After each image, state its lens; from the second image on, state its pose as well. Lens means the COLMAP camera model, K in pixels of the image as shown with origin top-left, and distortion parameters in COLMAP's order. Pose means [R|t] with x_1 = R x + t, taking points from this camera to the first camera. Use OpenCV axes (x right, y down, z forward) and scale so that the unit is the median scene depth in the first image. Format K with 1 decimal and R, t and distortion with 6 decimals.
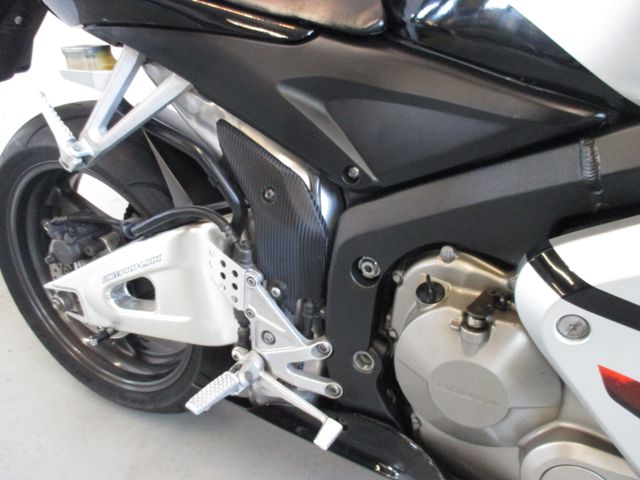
lens RADIAL K [[534.4, 0, 320.0], [0, 534.4, 240.0], [0, 0, 1]] dist [-0.020692, -0.005844]
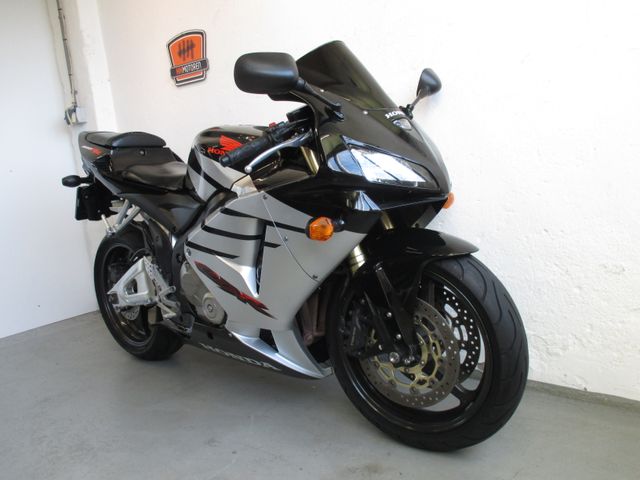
lens RADIAL K [[534.4, 0, 320.0], [0, 534.4, 240.0], [0, 0, 1]] dist [-0.020692, -0.005844]
pose [[0.968838, -0.048806, -0.242841, 1.181771], [-0.021984, 0.959583, -0.280565, 0.581802], [0.246719, 0.277161, 0.928607, -1.268113]]
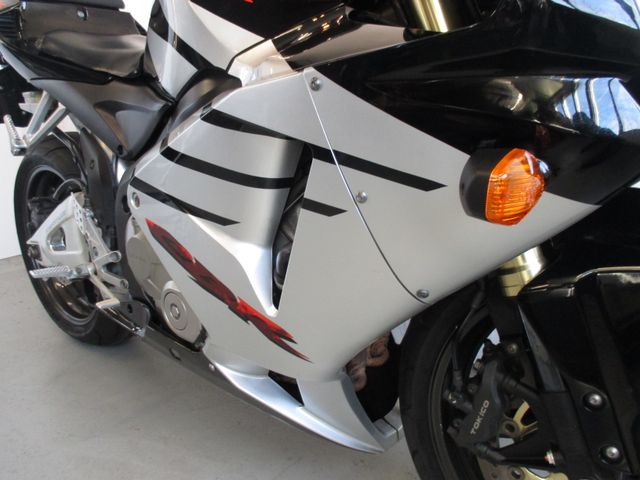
lens RADIAL K [[534.4, 0, 320.0], [0, 534.4, 240.0], [0, 0, 1]] dist [-0.020692, -0.005844]
pose [[0.971752, 0.053218, -0.229925, 0.780197], [-0.090365, 0.983901, -0.154183, 0.271755], [0.218018, 0.170605, 0.960917, -0.382452]]
